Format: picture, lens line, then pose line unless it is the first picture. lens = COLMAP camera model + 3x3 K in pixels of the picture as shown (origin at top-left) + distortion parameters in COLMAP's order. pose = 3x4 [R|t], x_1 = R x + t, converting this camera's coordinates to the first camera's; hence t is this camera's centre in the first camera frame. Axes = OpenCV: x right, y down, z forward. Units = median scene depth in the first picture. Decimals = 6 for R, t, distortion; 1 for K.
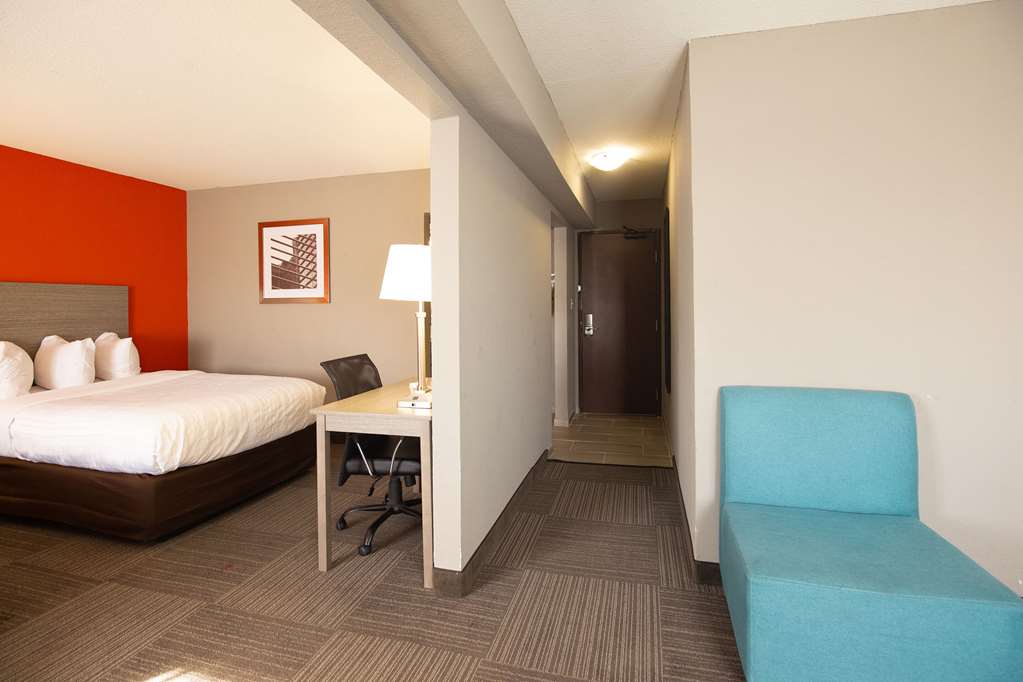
lens RADIAL K [[490.0, 0, 508.3], [0, 490.0, 311.3], [0, 0, 1]] dist [-0.041990, 0.009051]
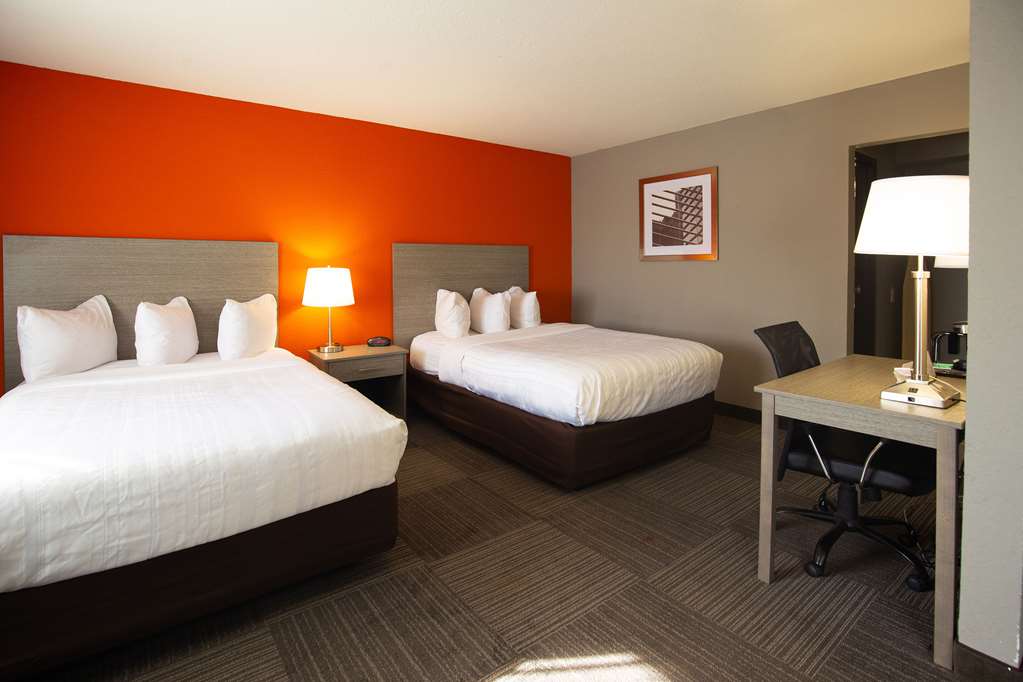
lens RADIAL K [[486.3, 0, 515.6], [0, 486.3, 278.4], [0, 0, 1]] dist [-0.019294, 0.000090]
pose [[0.808017, 0.016362, -0.588932, -0.200576], [-0.005517, 0.999781, 0.020207, 0.001282], [0.589133, -0.013078, 0.807930, 0.067787]]
